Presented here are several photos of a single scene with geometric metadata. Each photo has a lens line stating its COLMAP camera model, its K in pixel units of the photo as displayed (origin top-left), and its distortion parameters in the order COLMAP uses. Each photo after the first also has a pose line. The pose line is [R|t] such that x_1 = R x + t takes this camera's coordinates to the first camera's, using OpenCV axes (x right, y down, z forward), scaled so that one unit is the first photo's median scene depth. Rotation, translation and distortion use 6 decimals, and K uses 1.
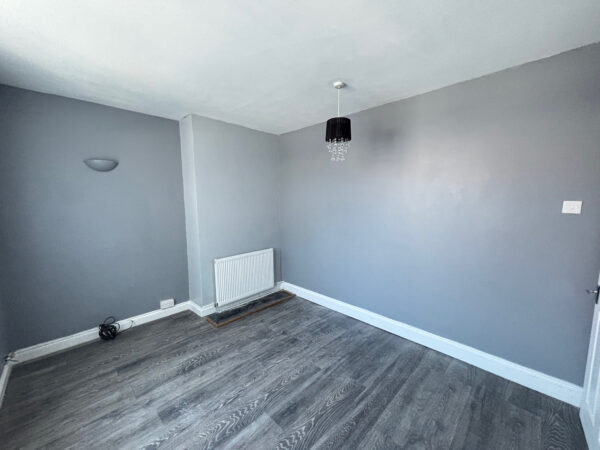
lens RADIAL K [[245.4, 0, 300.8], [0, 245.4, 227.3], [0, 0, 1]] dist [0.003503, -0.000143]
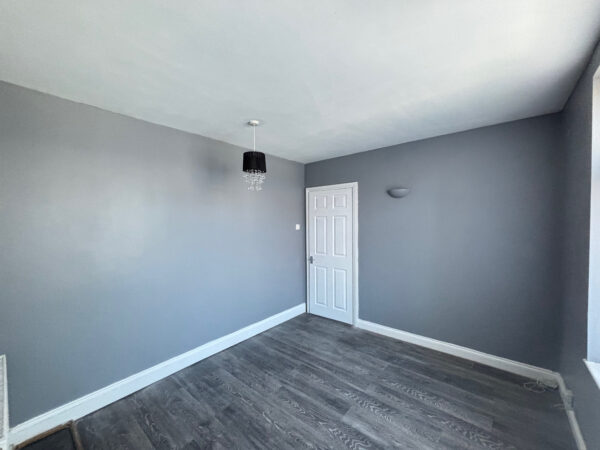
lens RADIAL K [[245.4, 0, 299.4], [0, 245.4, 221.7], [0, 0, 1]] dist [0.003503, -0.000143]
pose [[-0.073973, 0.000383, 0.997260, -0.867784], [0.133074, 0.991061, 0.009491, -0.108880], [-0.988342, 0.133412, -0.073363, 0.813563]]
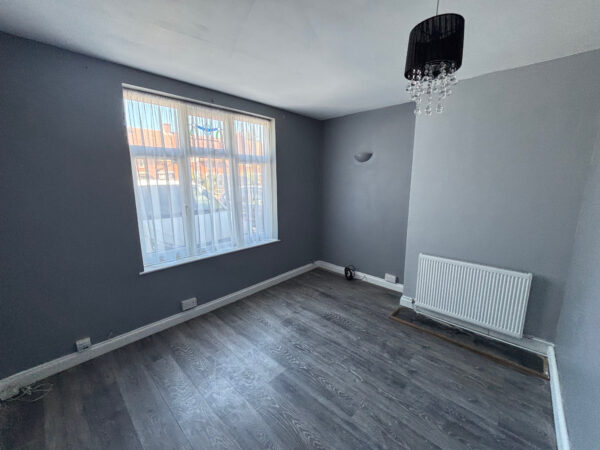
lens RADIAL K [[245.4, 0, 302.6], [0, 245.4, 222.1], [0, 0, 1]] dist [0.003503, -0.000143]
pose [[0.038169, 0.180293, -0.982872, 0.631129], [-0.125191, 0.976702, 0.174299, -0.104793], [0.991398, 0.116394, 0.059851, 0.658609]]
